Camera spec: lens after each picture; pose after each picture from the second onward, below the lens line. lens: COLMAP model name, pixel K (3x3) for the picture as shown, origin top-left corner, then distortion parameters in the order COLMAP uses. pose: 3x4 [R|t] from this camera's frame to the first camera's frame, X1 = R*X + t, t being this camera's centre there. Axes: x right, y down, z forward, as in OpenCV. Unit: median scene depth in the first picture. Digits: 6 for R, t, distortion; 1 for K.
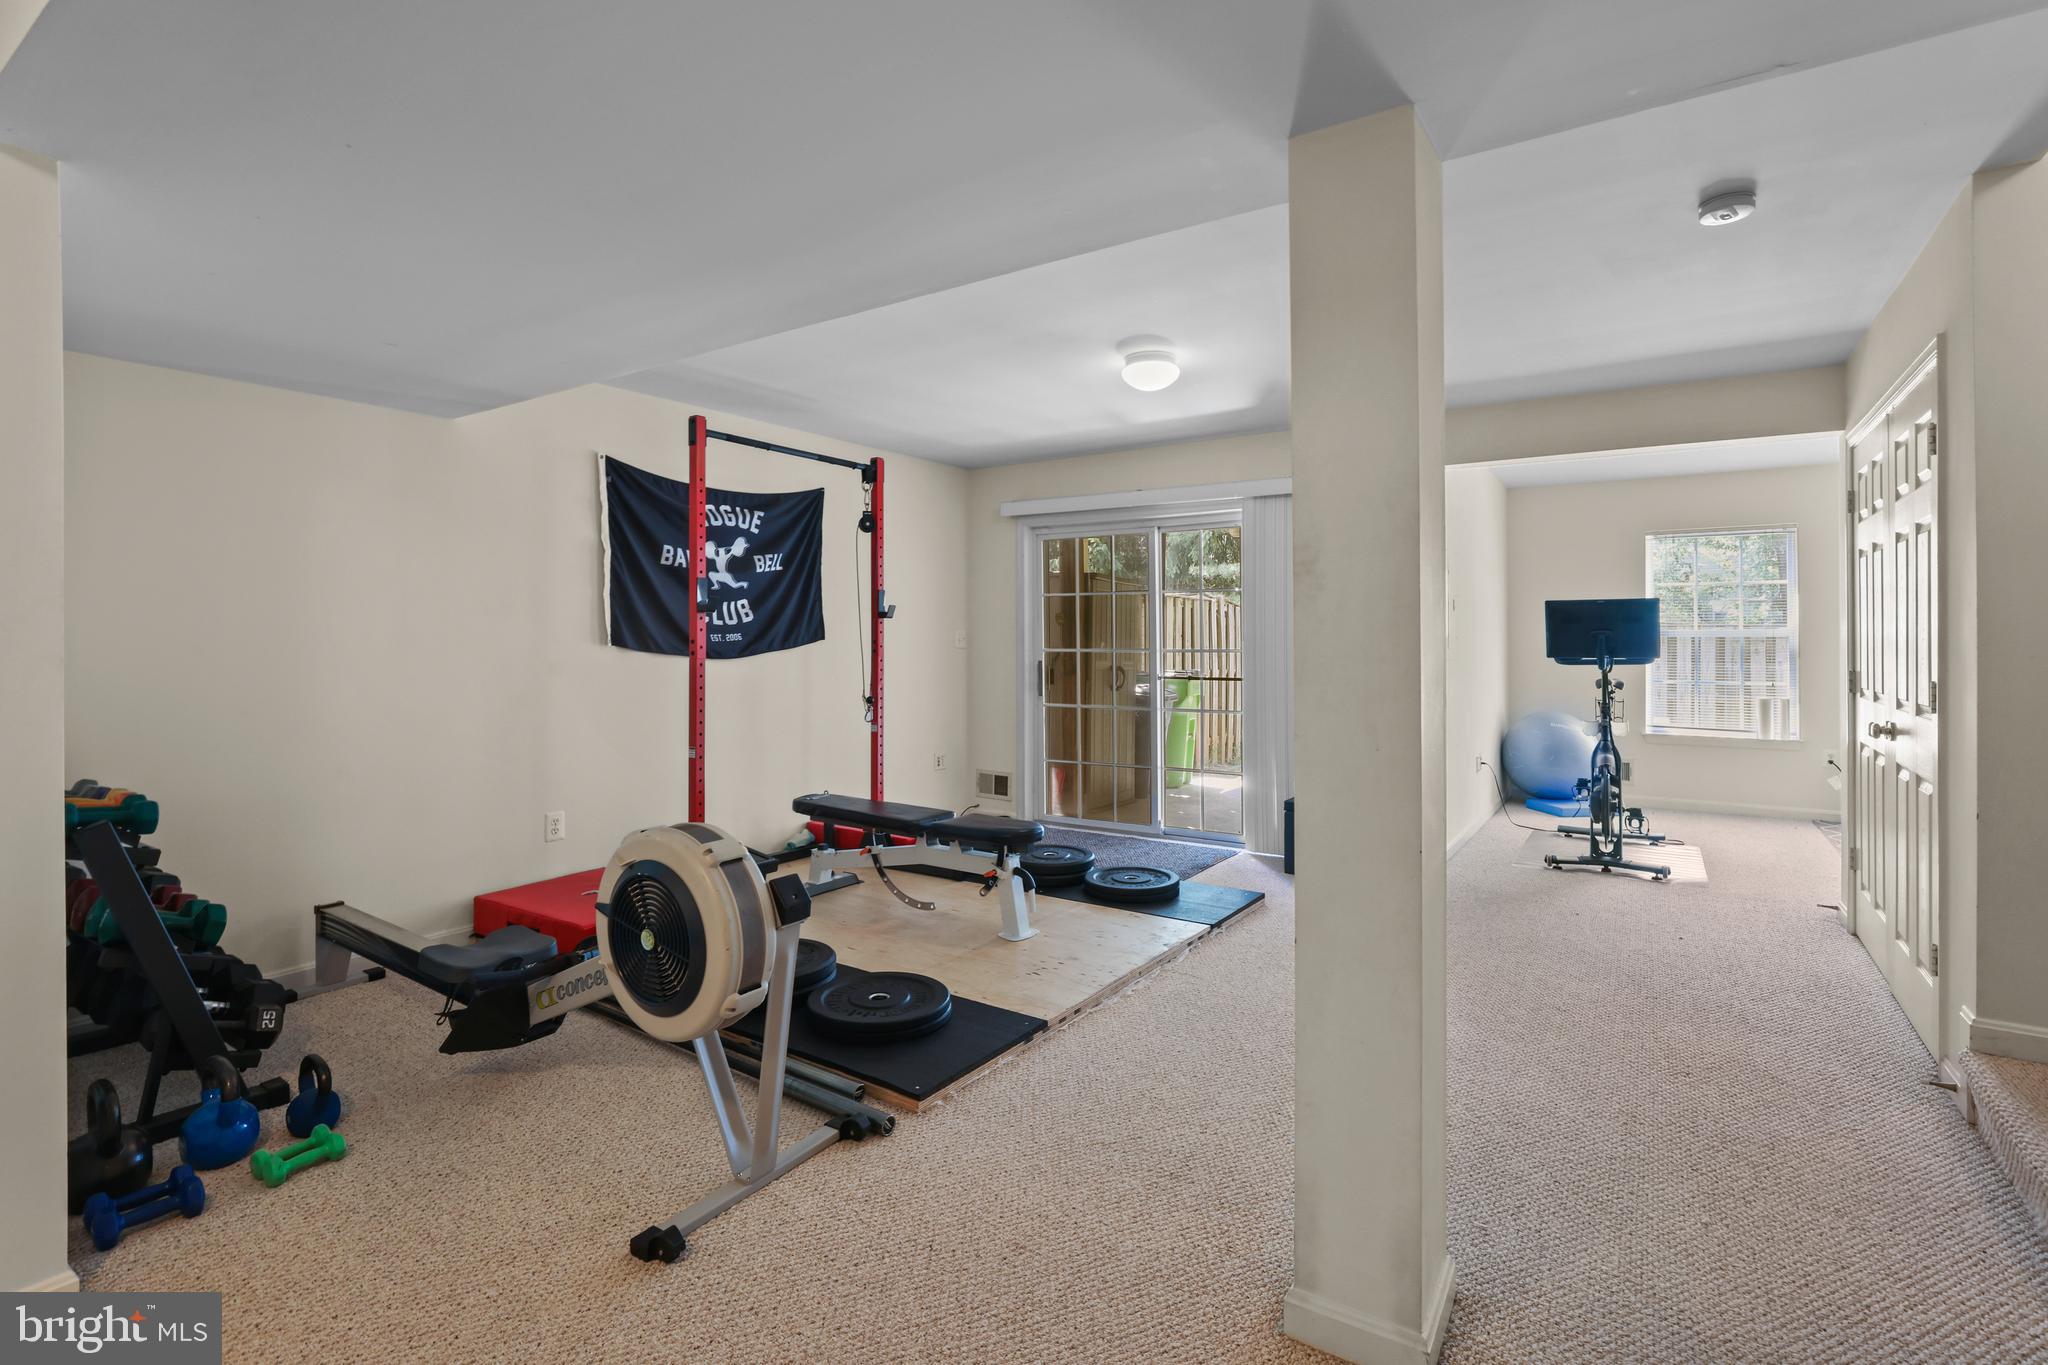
lens RADIAL K [[961.6, 0, 1018.4], [0, 961.6, 641.7], [0, 0, 1]] dist [-0.037544, 0.015586]
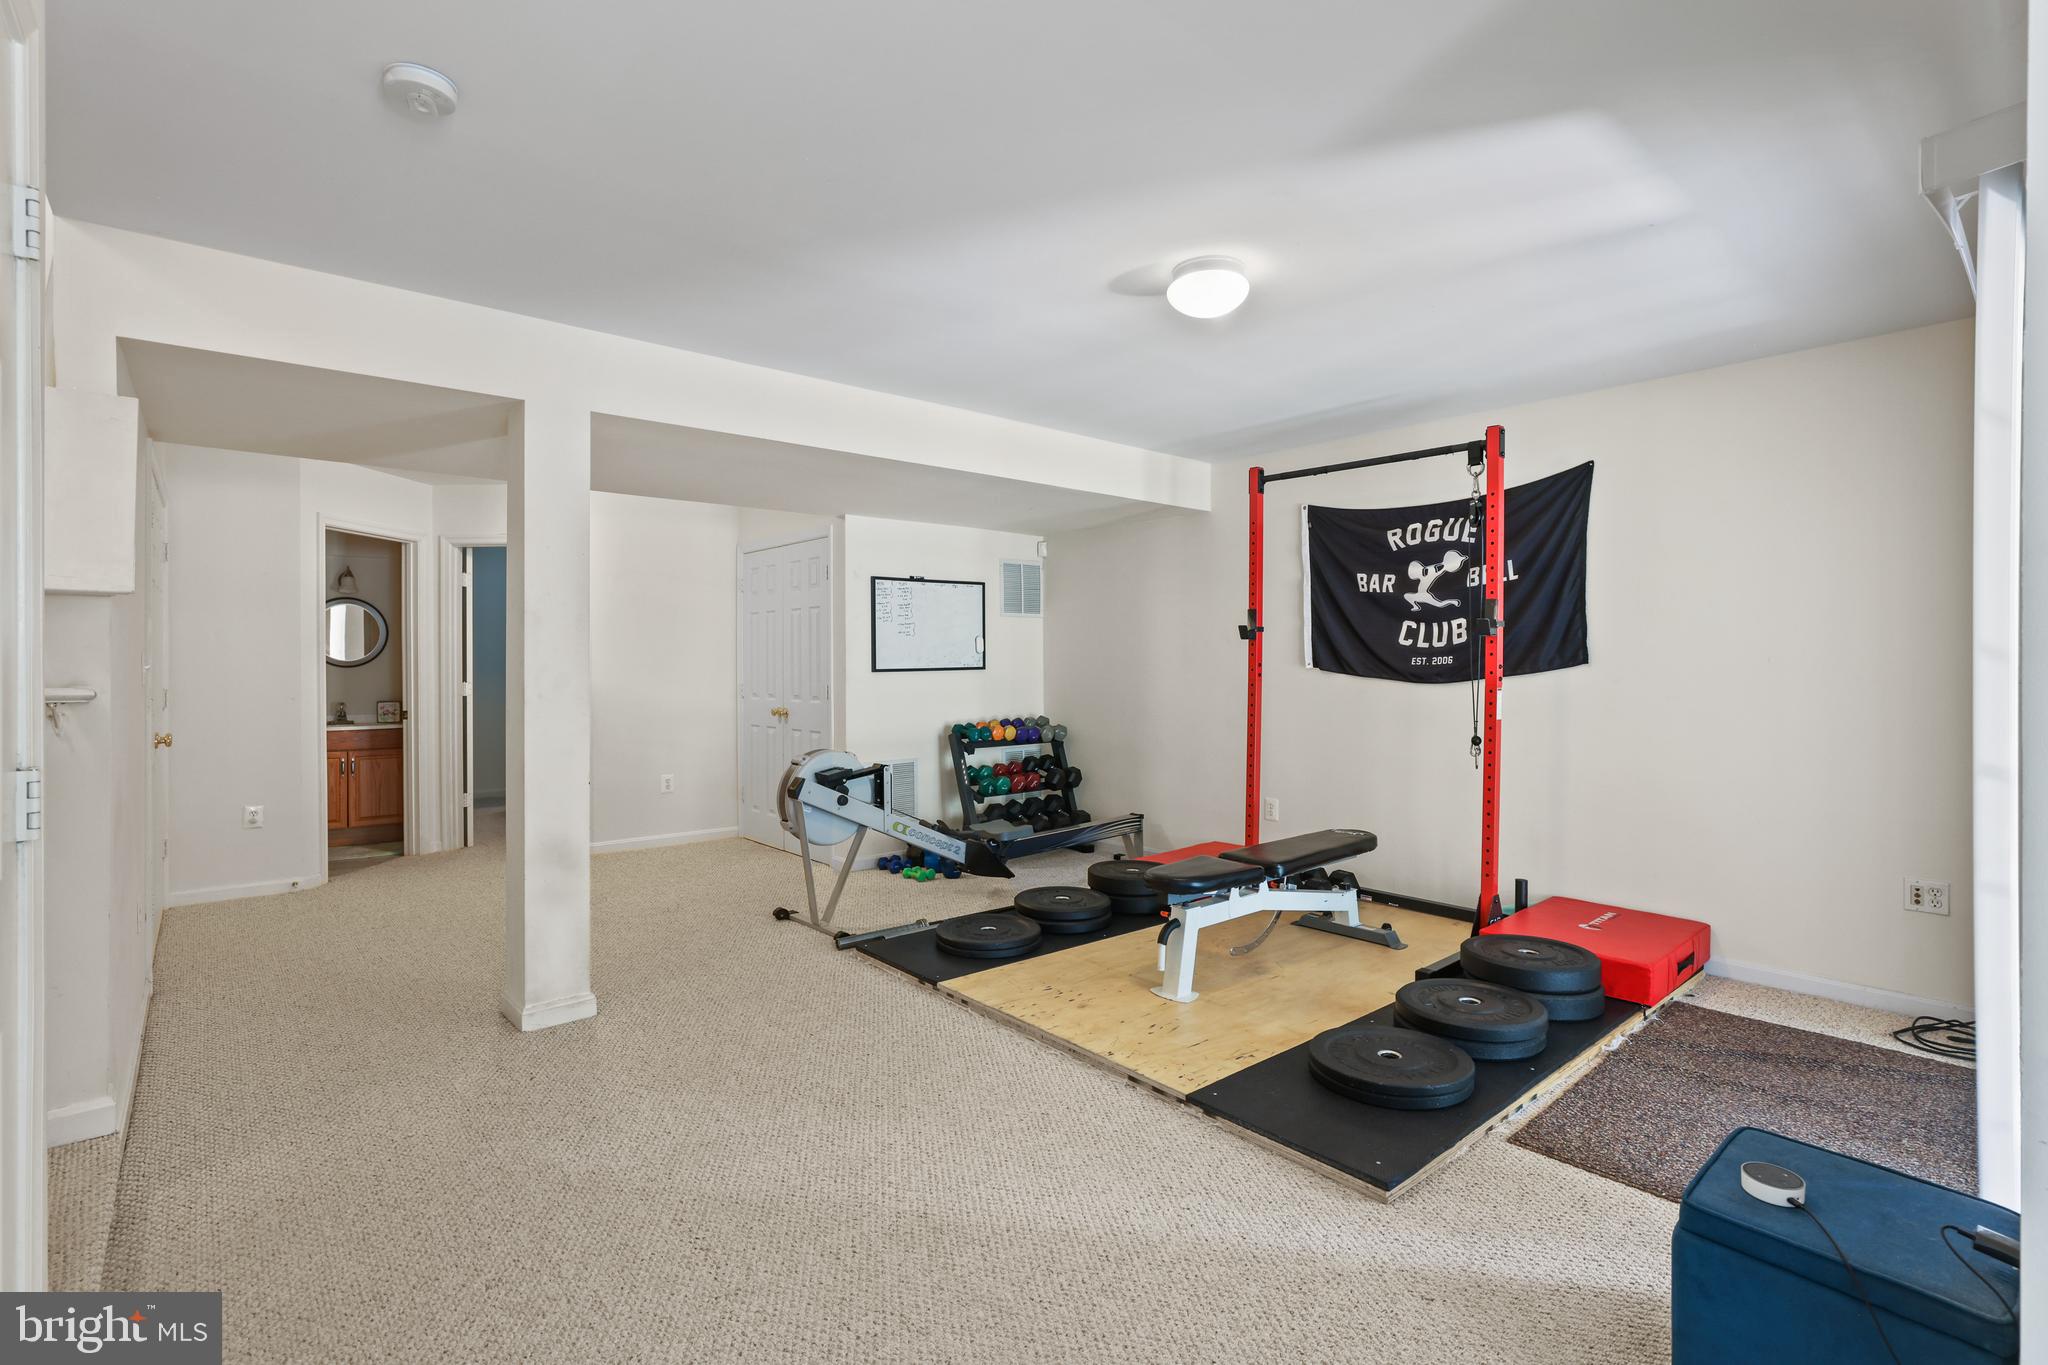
lens RADIAL K [[954.3, 0, 1021.3], [0, 954.3, 673.5], [0, 0, 1]] dist [-0.035245, 0.014679]
pose [[-0.254467, 0.012567, -0.967000, 0.694251], [-0.002173, 0.999906, 0.013567, -0.003674], [0.967079, 0.005554, -0.254416, 0.845186]]
